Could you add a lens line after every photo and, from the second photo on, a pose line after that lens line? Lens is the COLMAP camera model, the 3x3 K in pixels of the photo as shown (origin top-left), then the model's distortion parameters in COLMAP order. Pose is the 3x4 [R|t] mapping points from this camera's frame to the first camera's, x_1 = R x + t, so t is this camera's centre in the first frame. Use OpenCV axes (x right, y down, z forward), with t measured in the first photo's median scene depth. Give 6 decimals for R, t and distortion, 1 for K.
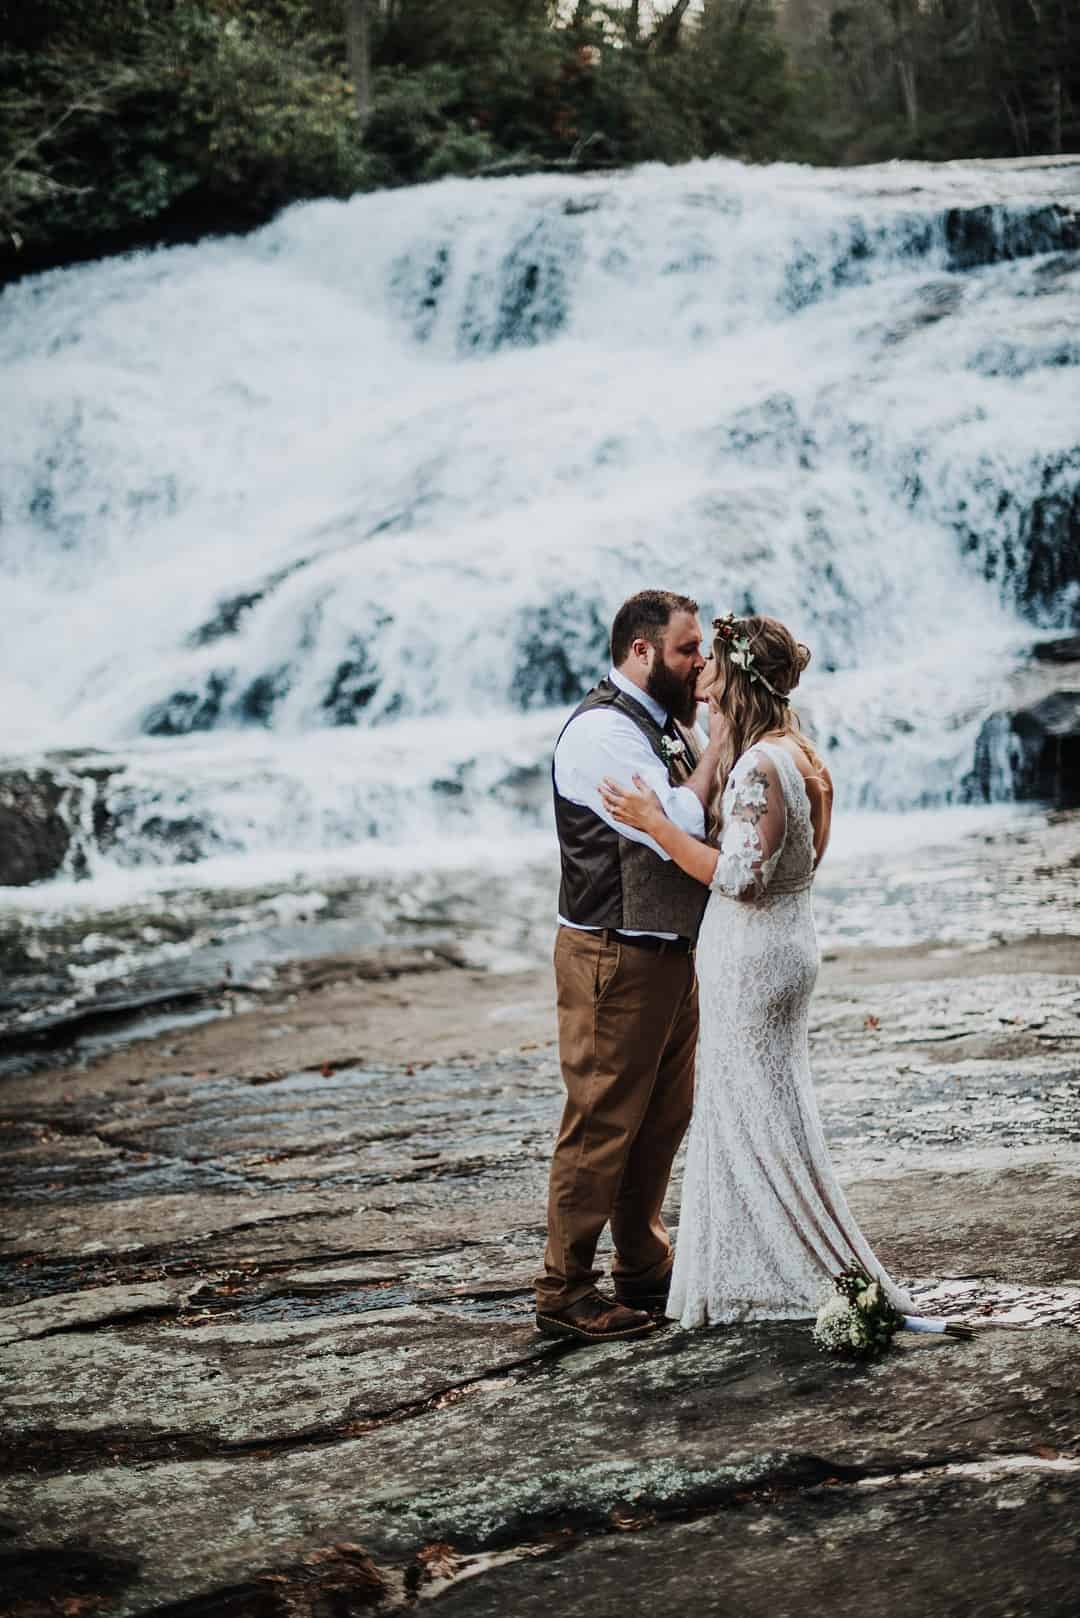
lens RADIAL K [[2157.8, 0, 599.5], [0, 2157.8, 807.2], [0, 0, 1]] dist [-0.077878, 0.004173]
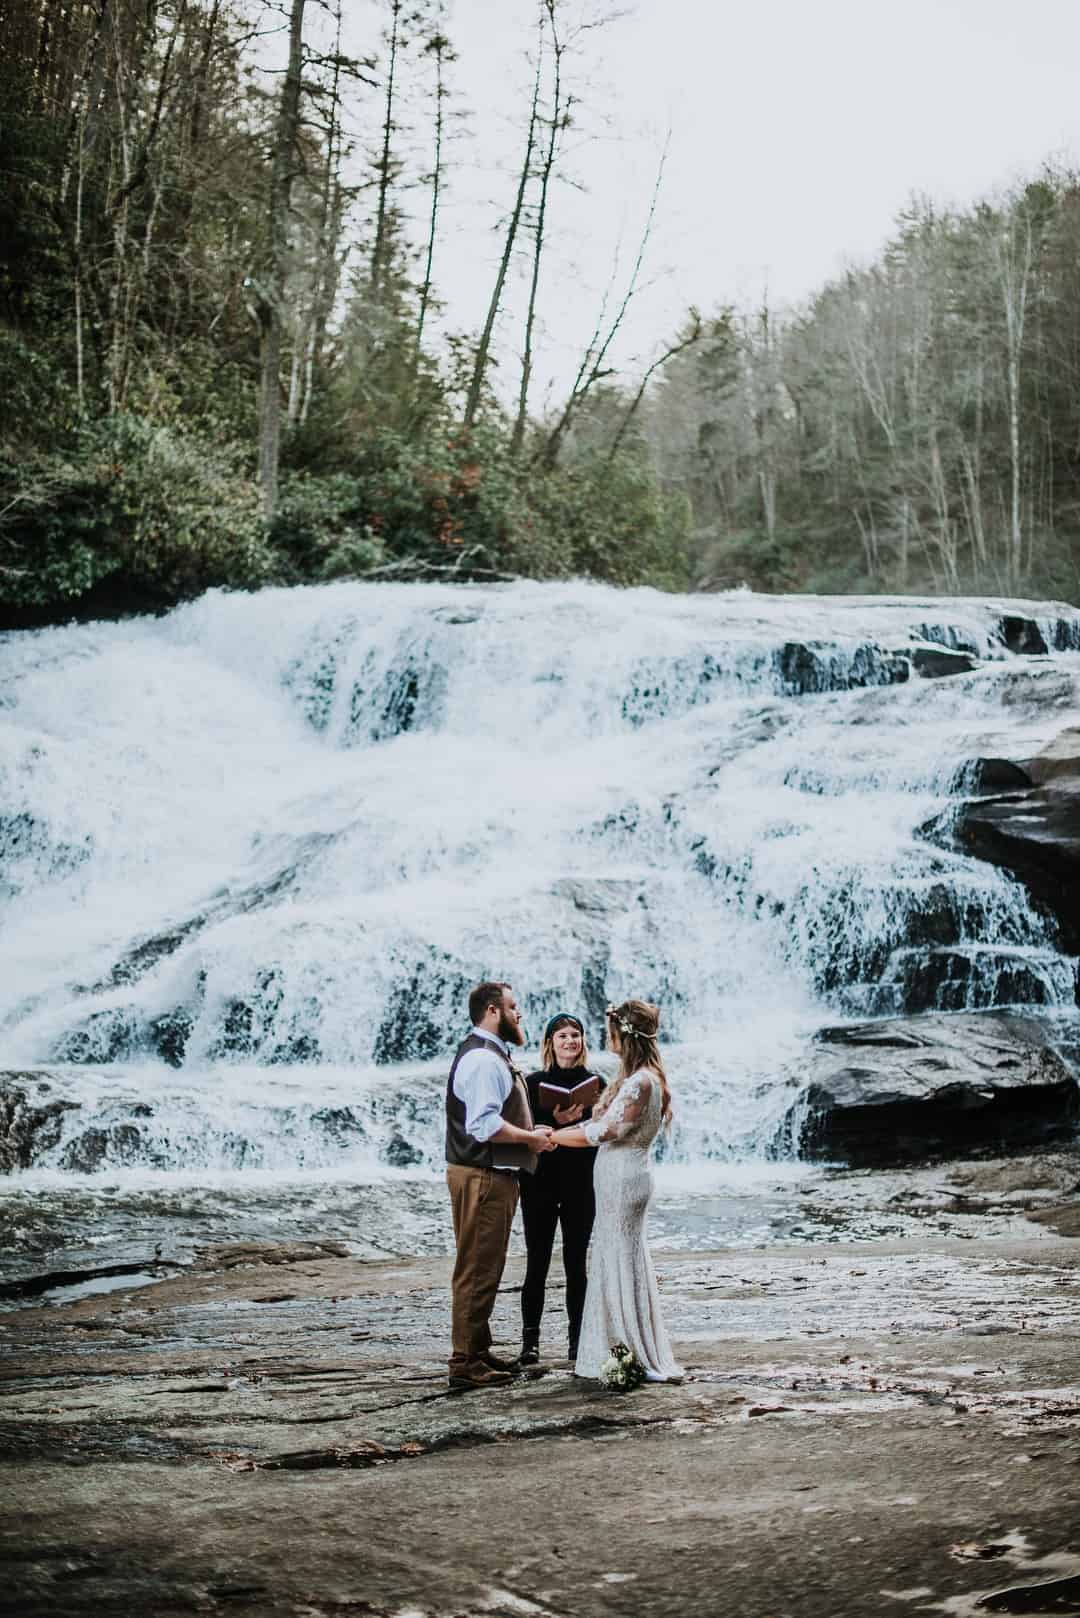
lens RADIAL K [[2157.8, 0, 599.5], [0, 2157.8, 807.2], [0, 0, 1]] dist [-0.077878, 0.004173]
pose [[0.995457, 0.066800, 0.067840, -0.006640], [-0.054478, 0.984016, -0.169545, 0.007046], [-0.078081, 0.165079, 0.983185, -0.100839]]
